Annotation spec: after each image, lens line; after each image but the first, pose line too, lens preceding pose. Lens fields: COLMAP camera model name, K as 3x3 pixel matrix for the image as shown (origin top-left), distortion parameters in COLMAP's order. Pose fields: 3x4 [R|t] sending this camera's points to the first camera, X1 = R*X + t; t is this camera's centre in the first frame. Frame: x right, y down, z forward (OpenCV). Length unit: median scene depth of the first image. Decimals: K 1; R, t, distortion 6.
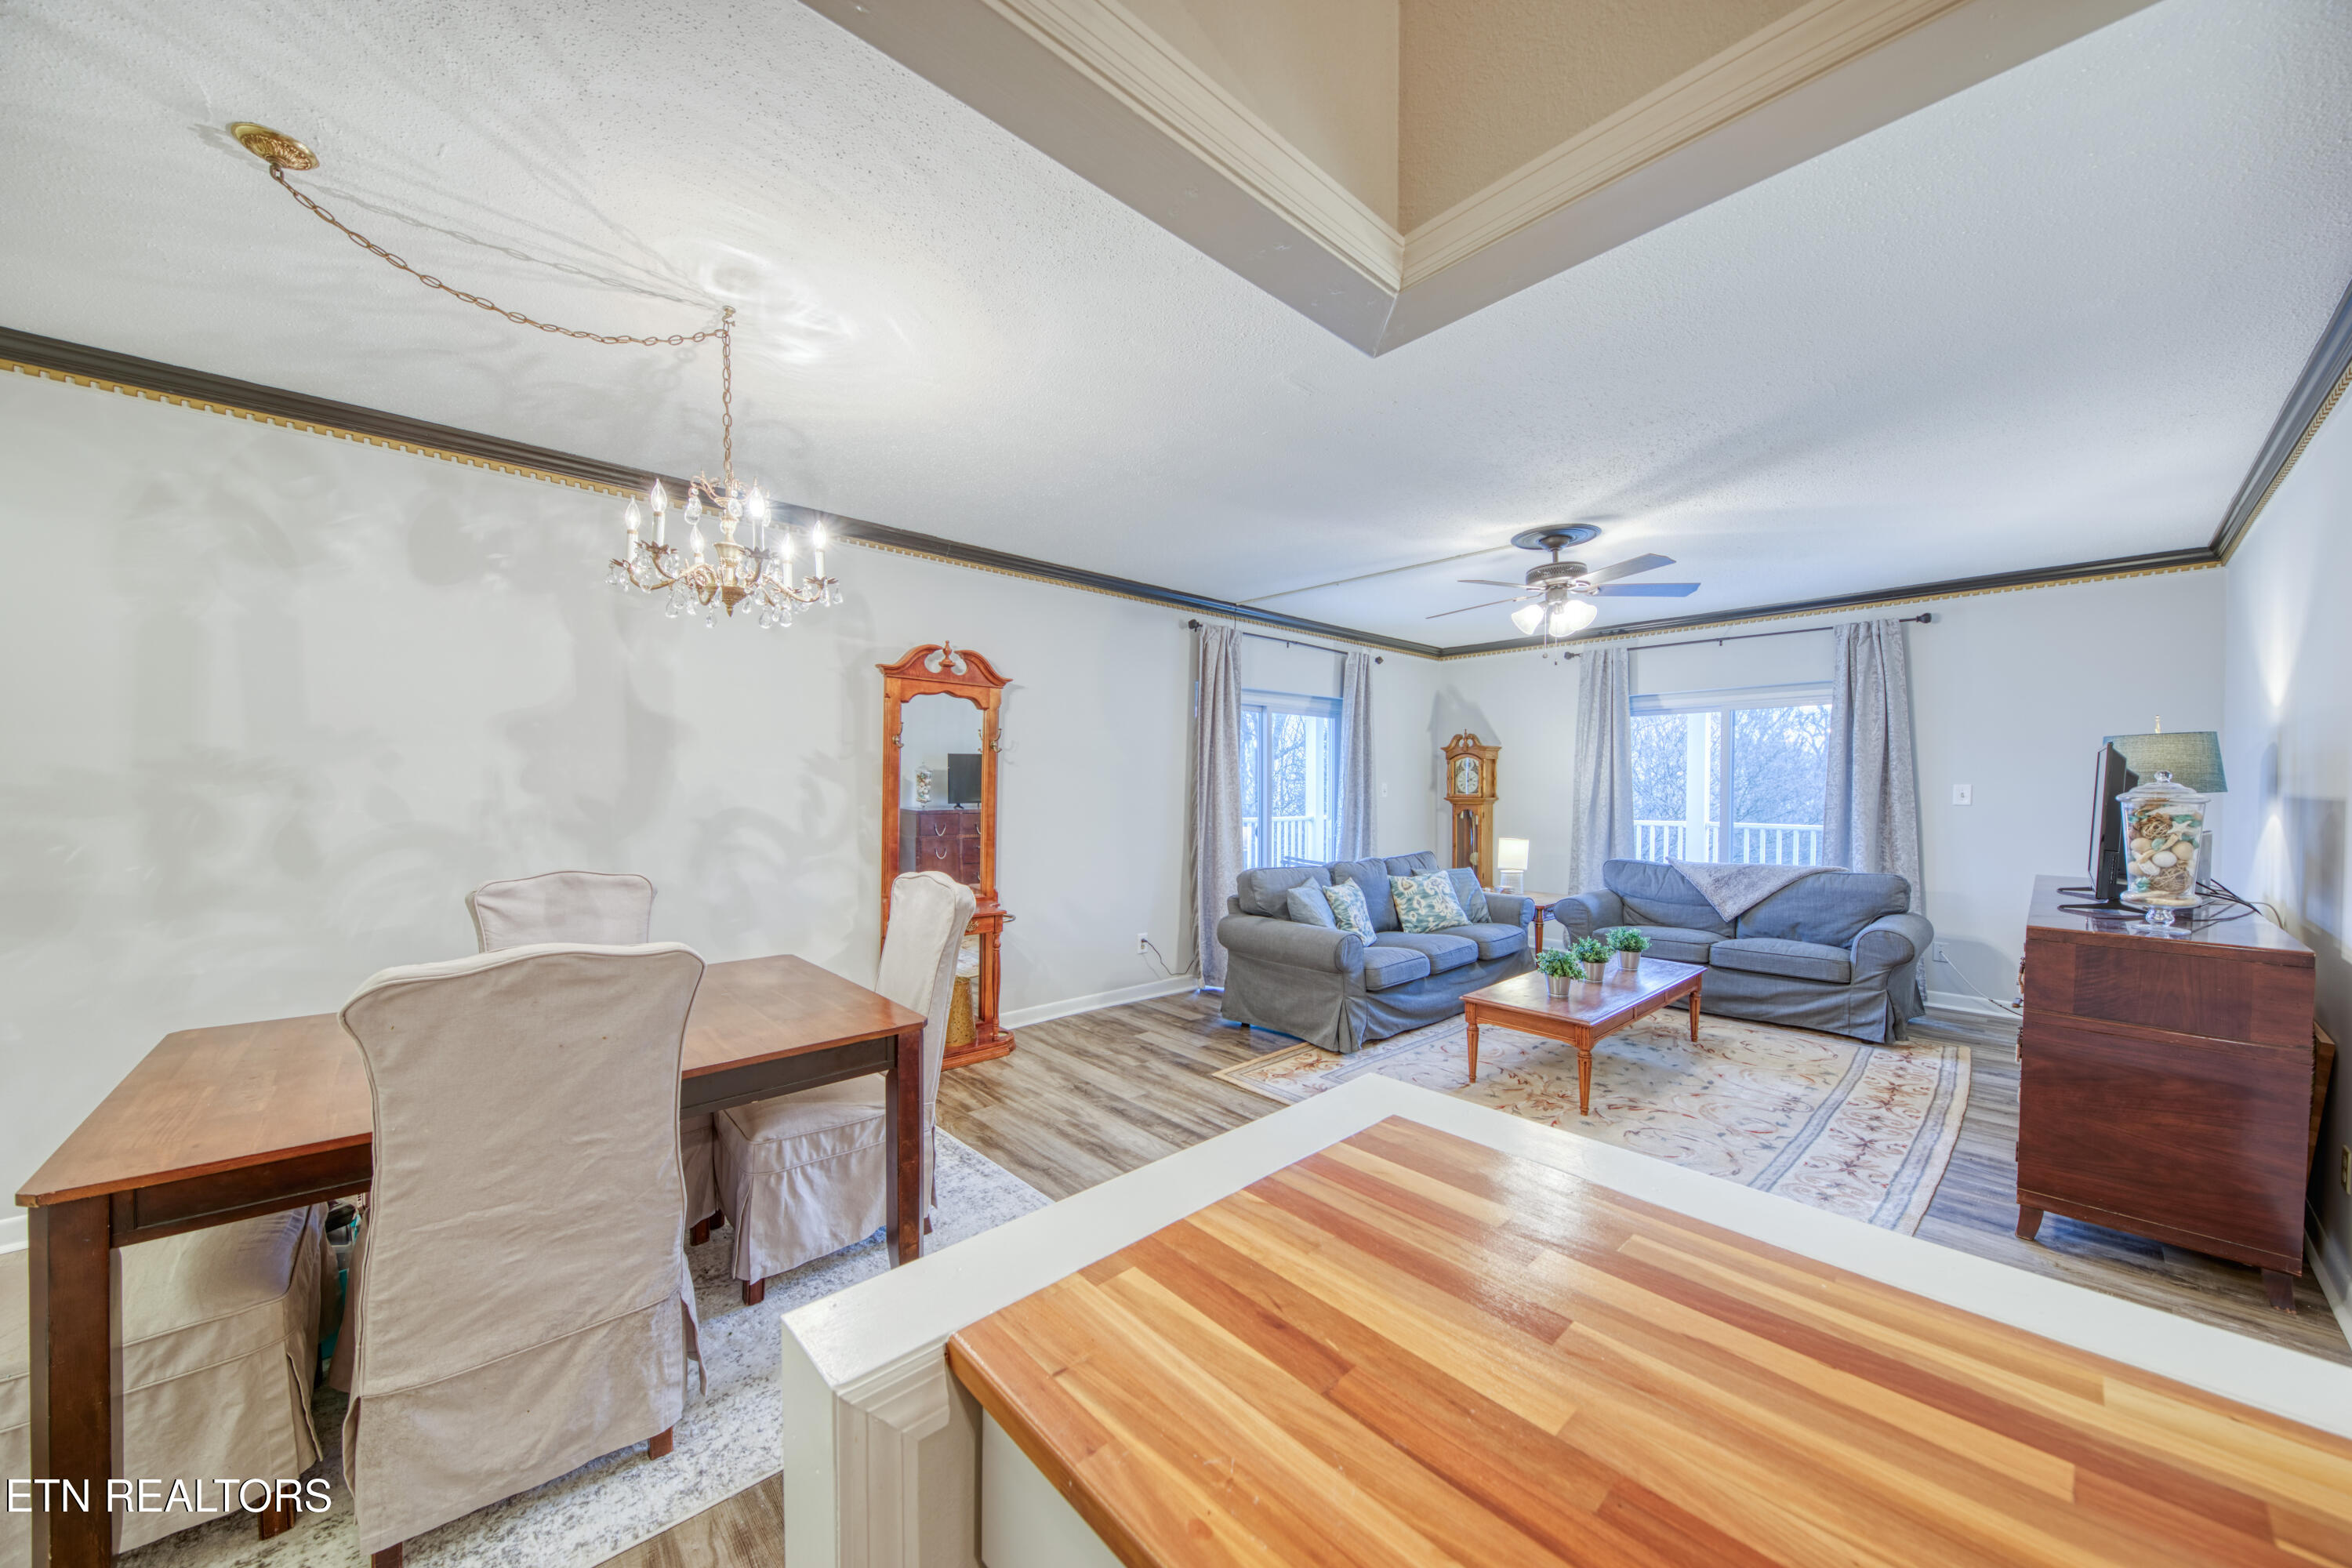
lens RADIAL K [[814.0, 0, 1190.3], [0, 814.0, 806.9], [0, 0, 1]] dist [0.015554, -0.007256]
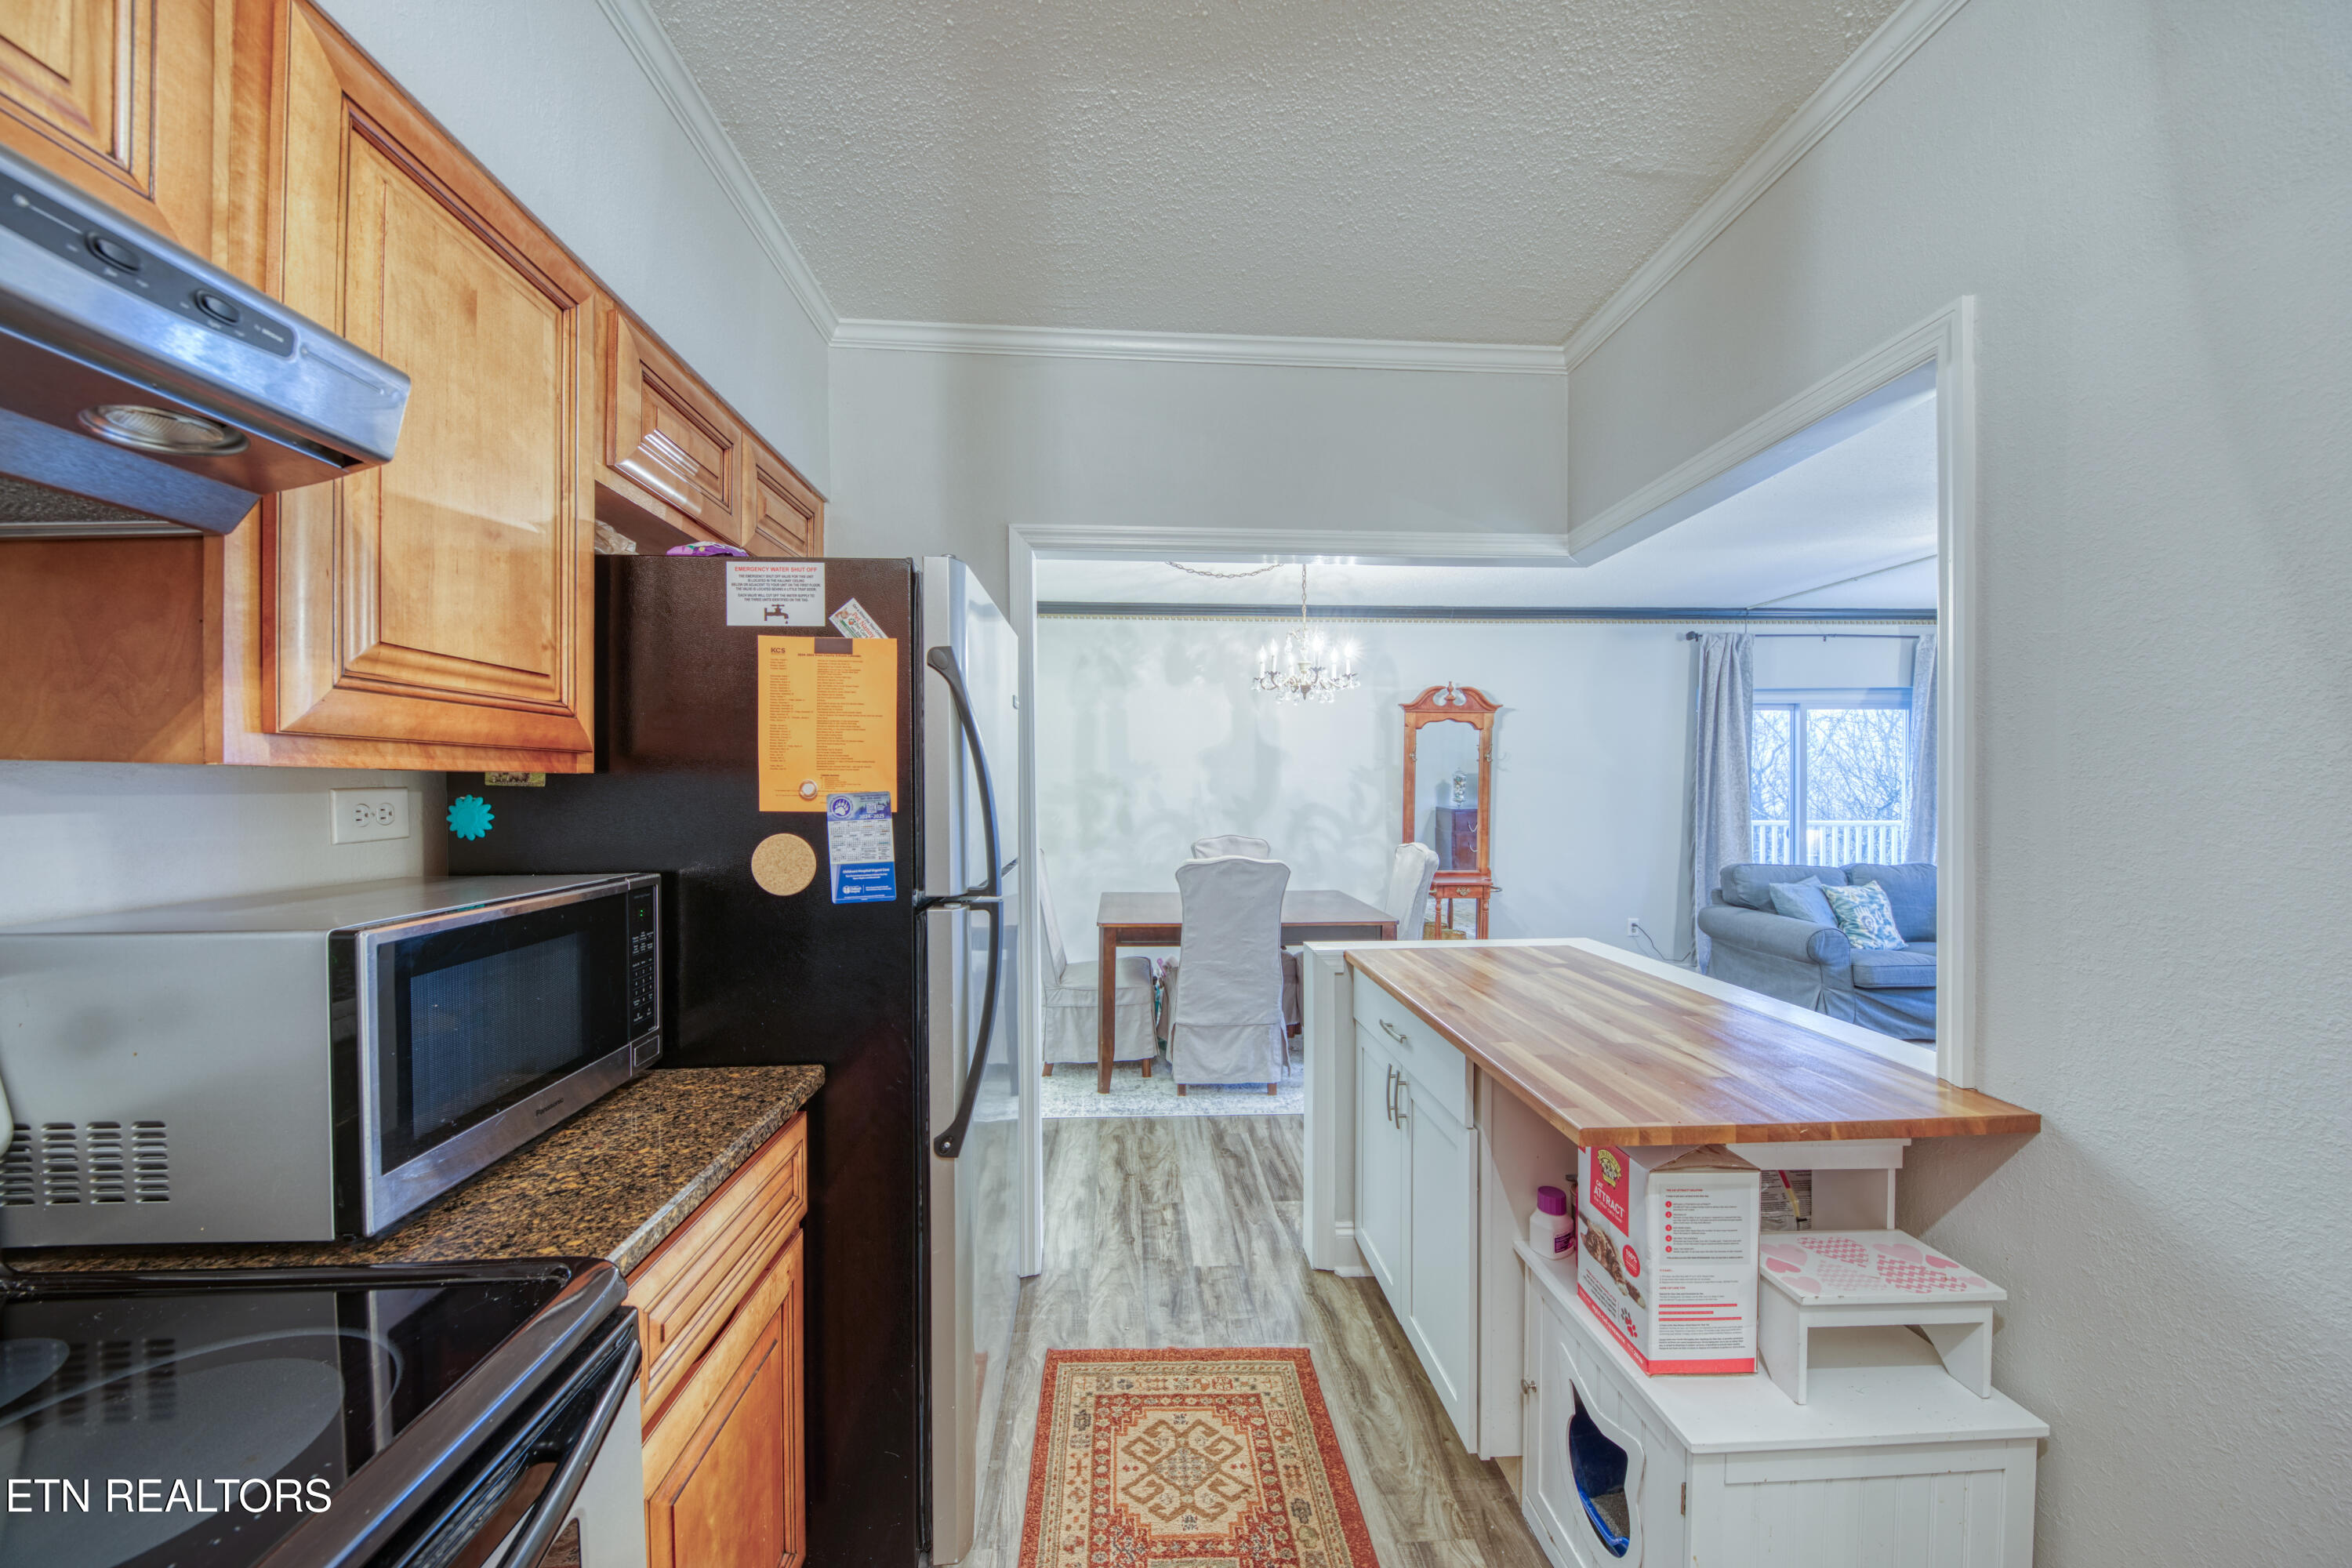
lens RADIAL K [[826.2, 0, 1176.0], [0, 826.2, 784.0], [0, 0, 1]] dist [-0.000971, -0.000025]
pose [[0.772334, -0.008725, -0.635157, 0.227136], [-0.009471, 0.999636, -0.025248, 0.006419], [0.635146, 0.025515, 0.771971, -0.357202]]
